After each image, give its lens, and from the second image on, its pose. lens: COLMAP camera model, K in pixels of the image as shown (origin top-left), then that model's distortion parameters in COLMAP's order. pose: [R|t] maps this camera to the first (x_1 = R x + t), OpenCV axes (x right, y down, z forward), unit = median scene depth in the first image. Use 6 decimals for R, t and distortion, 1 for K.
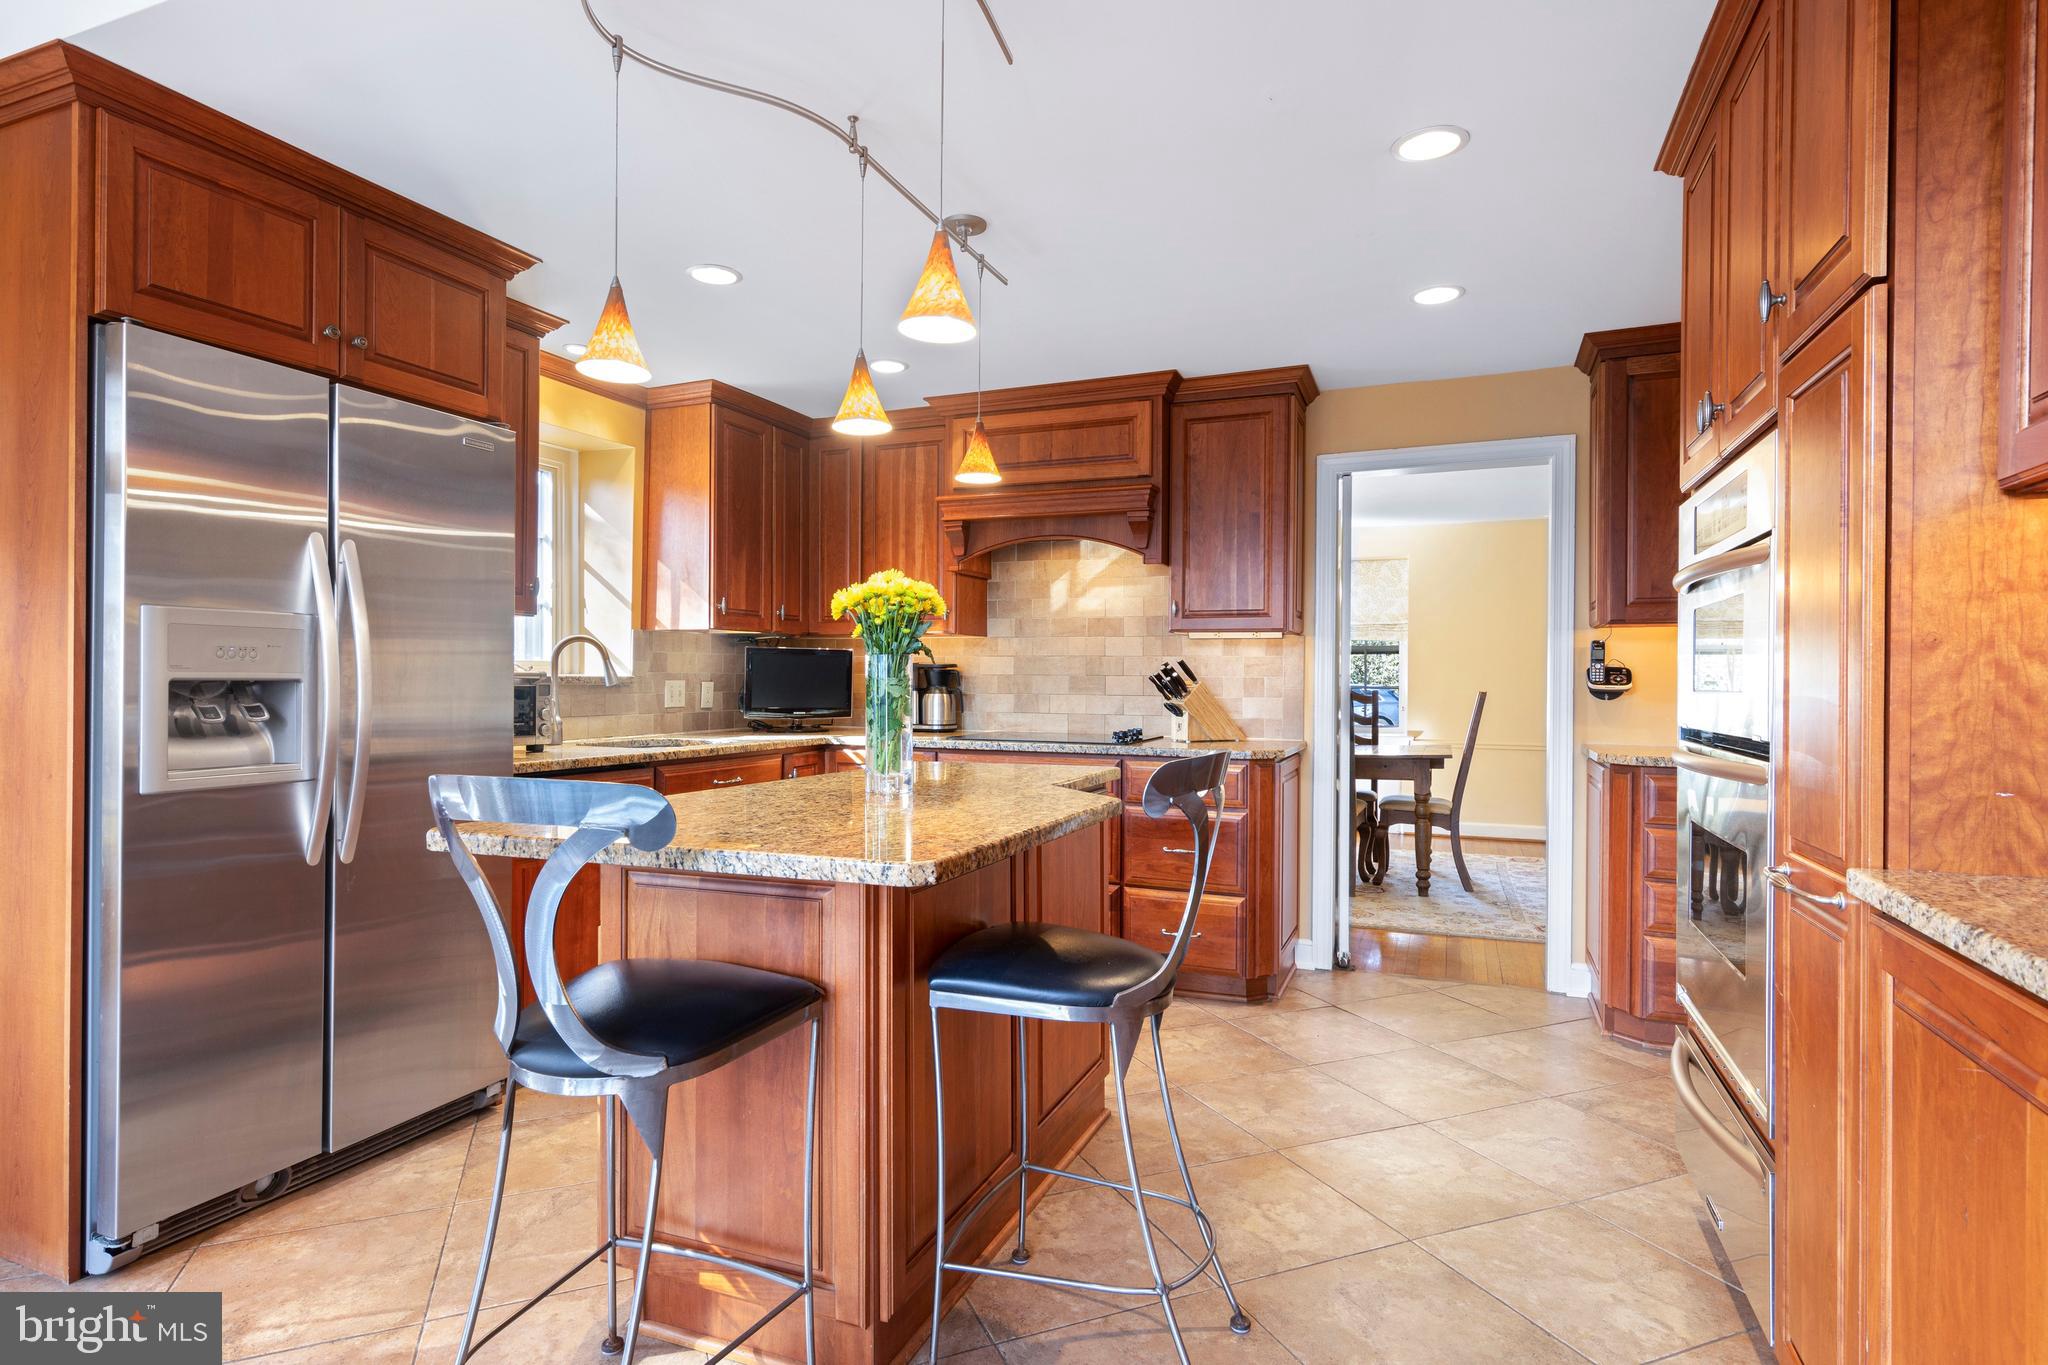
lens RADIAL K [[1051.1, 0, 1025.5], [0, 1051.1, 680.5], [0, 0, 1]] dist [0.015271, -0.003772]
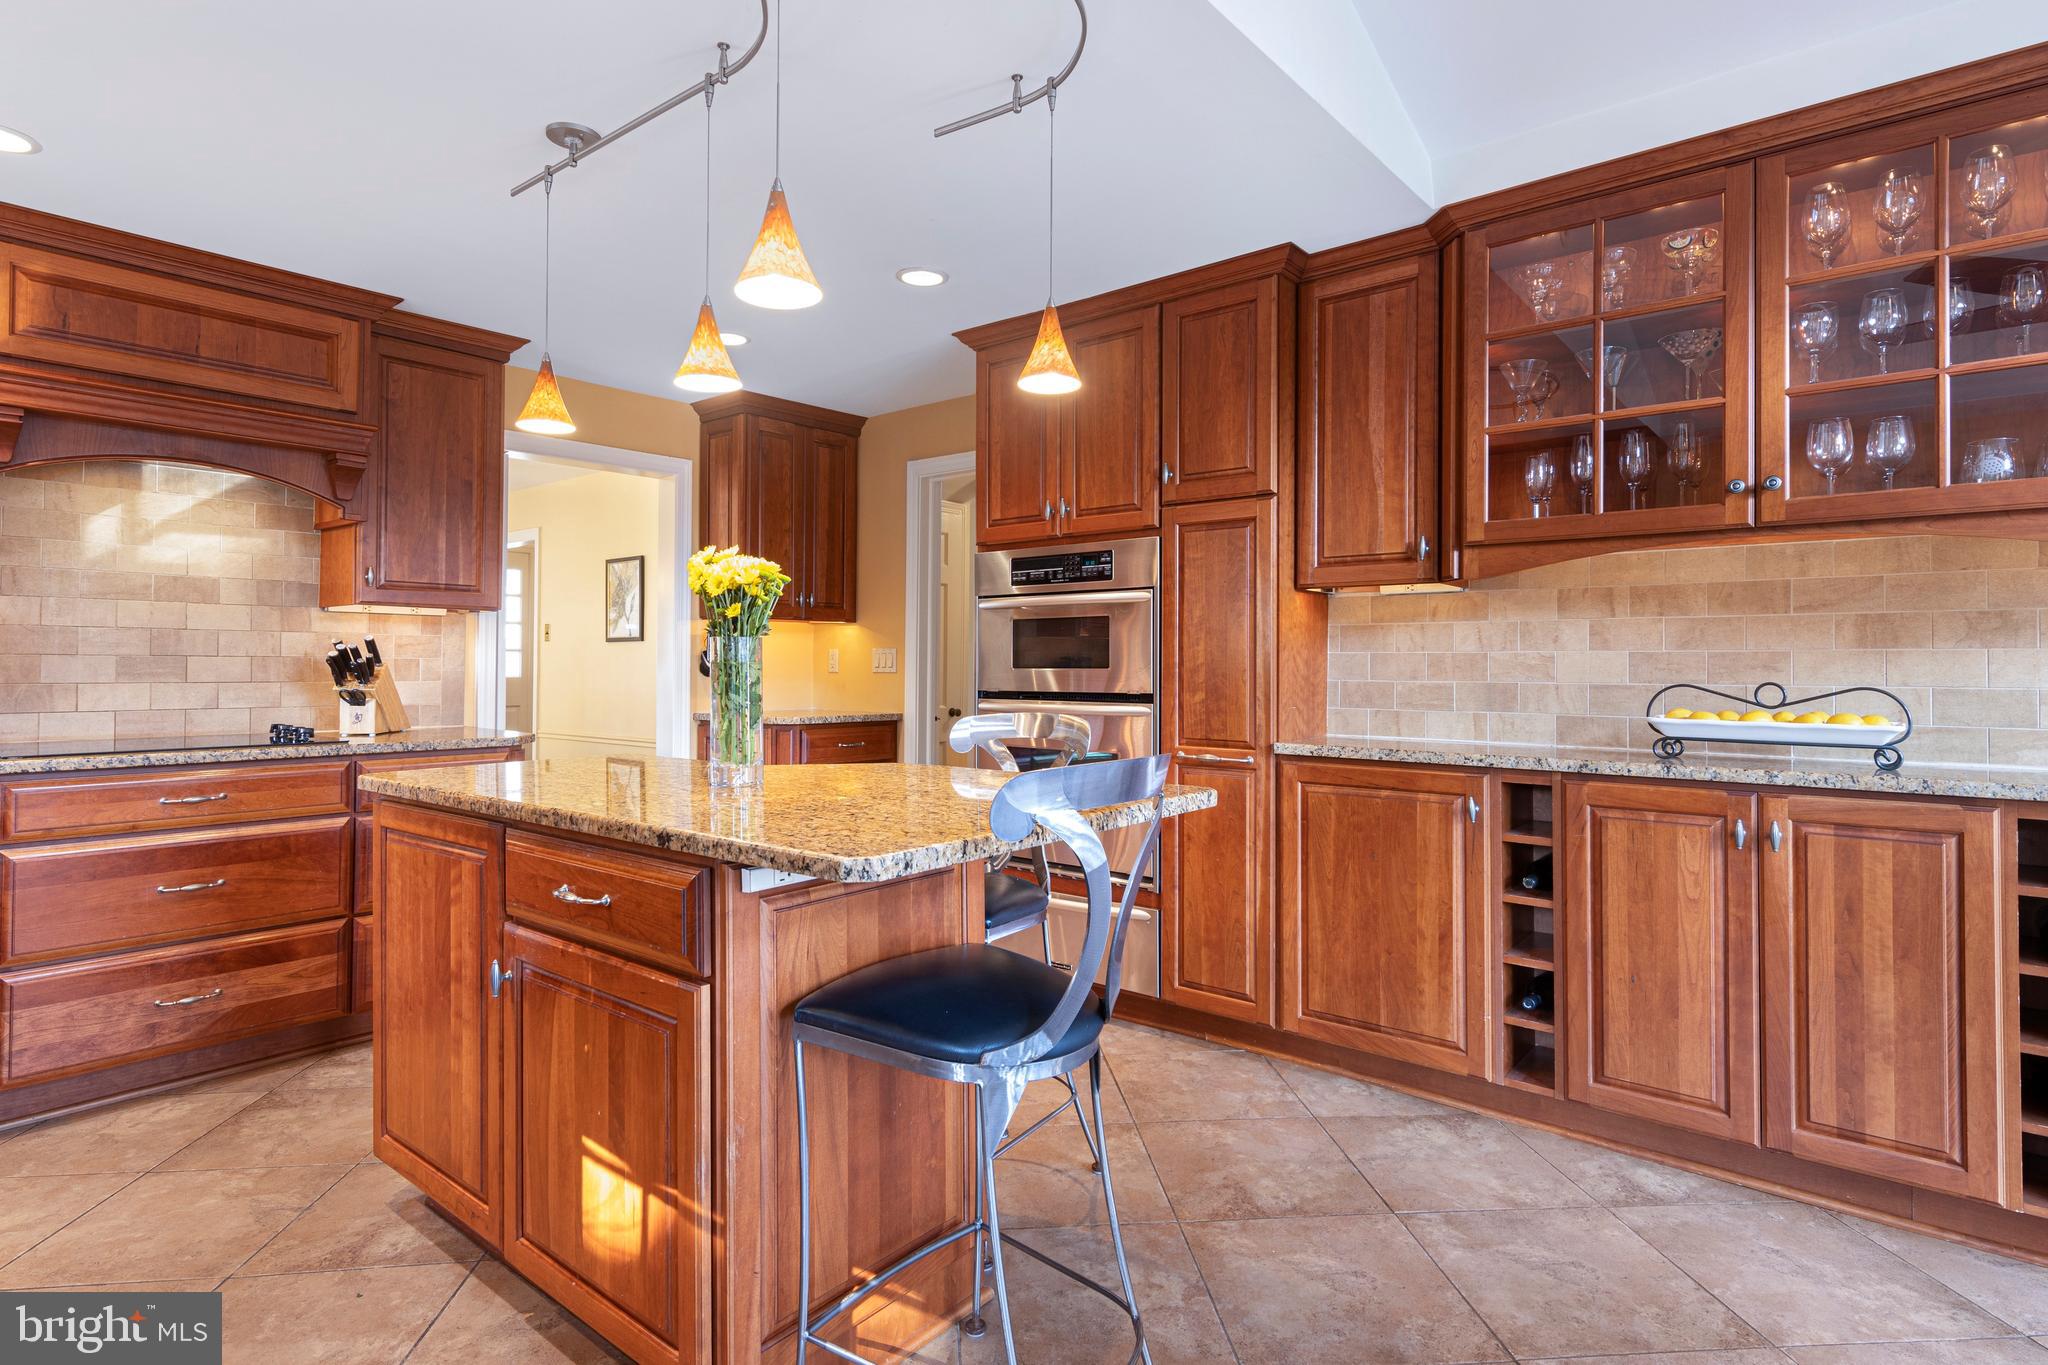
lens RADIAL K [[1051.1, 0, 1012.3], [0, 1051.1, 660.7], [0, 0, 1]] dist [0.015271, -0.003772]
pose [[0.302458, -0.001521, 0.953161, -0.491600], [-0.000396, 0.999998, 0.001721, -0.003030], [-0.953163, -0.000898, 0.302457, 0.252009]]
